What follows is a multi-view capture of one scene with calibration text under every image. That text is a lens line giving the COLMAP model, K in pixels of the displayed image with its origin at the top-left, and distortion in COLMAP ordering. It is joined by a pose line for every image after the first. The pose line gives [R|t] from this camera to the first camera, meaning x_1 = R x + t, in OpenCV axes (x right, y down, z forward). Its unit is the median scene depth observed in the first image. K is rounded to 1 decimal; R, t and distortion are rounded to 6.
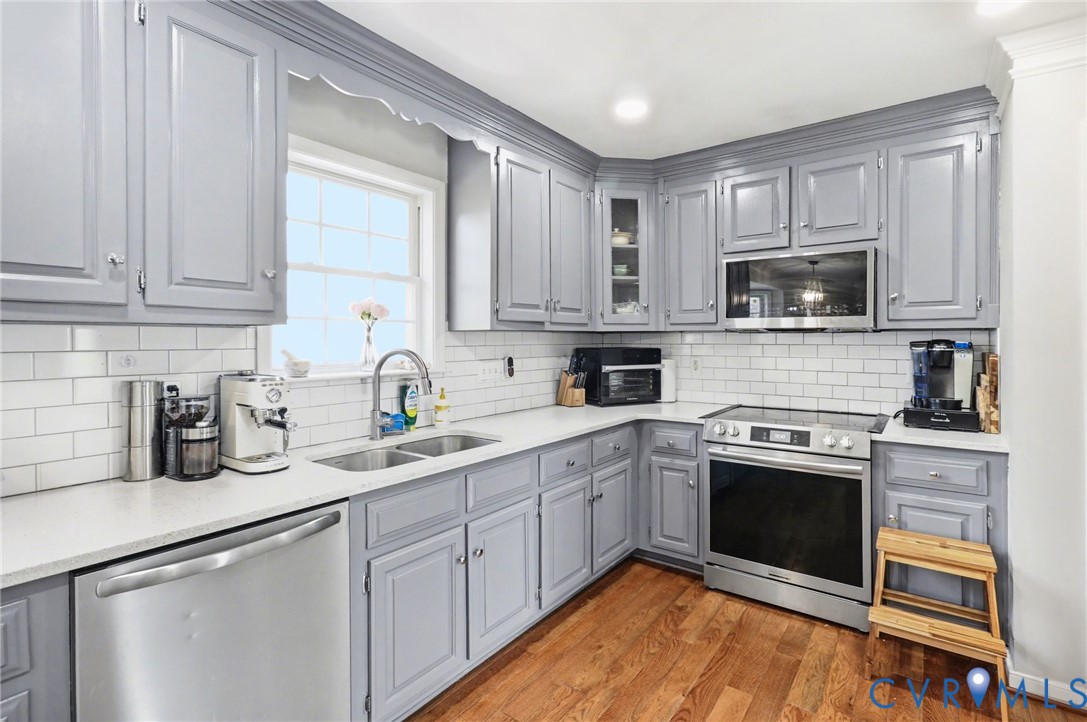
lens RADIAL K [[527.1, 0, 549.5], [0, 527.1, 341.8], [0, 0, 1]] dist [-0.008595, 0.000939]
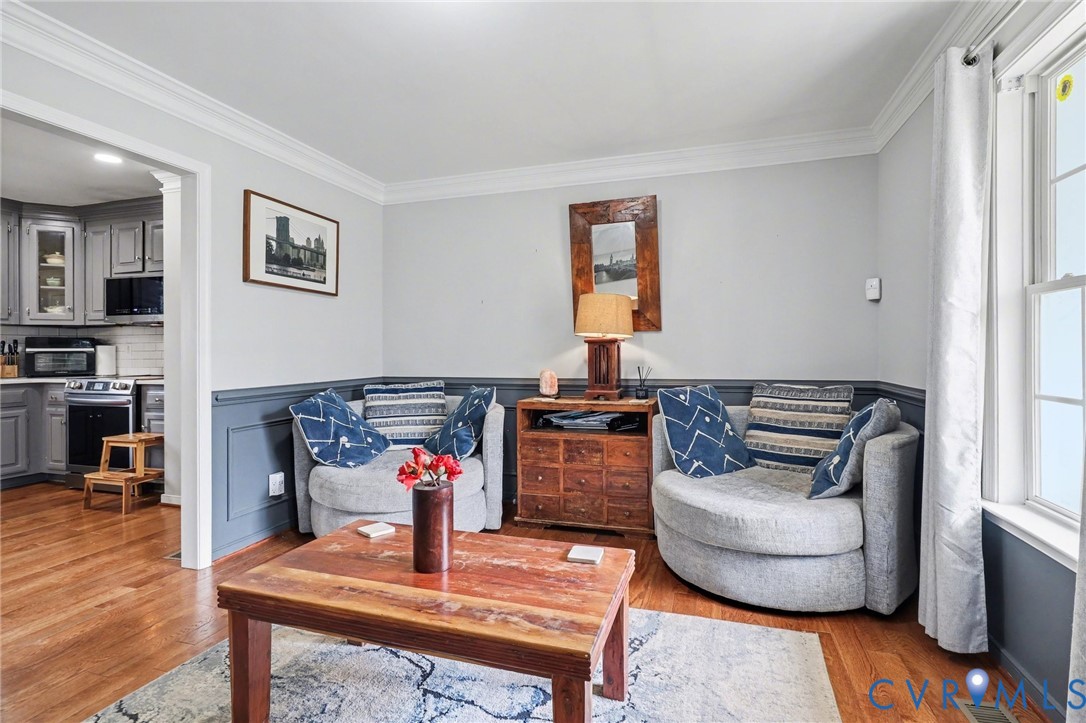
lens RADIAL K [[526.6, 0, 547.3], [0, 526.6, 355.9], [0, 0, 1]] dist [-0.008595, 0.000939]
pose [[0.939893, -0.005057, 0.341433, 1.162124], [0.003836, 0.999984, 0.004252, 0.079294], [-0.341449, -0.002687, 0.939897, -0.997047]]
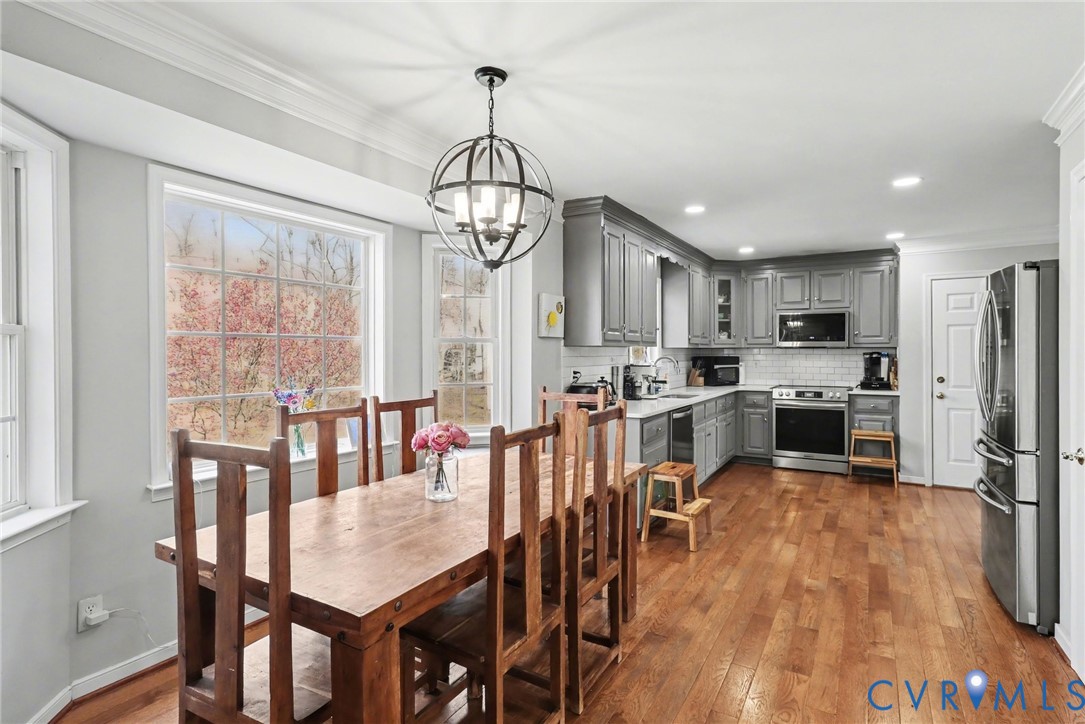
lens RADIAL K [[526.2, 0, 564.7], [0, 526.2, 357.6], [0, 0, 1]] dist [-0.008595, 0.000939]
pose [[0.994552, 0.001715, 0.104227, -0.812724], [-0.001990, 0.999995, 0.002536, 0.016496], [-0.104222, -0.002730, 0.994550, -1.096061]]
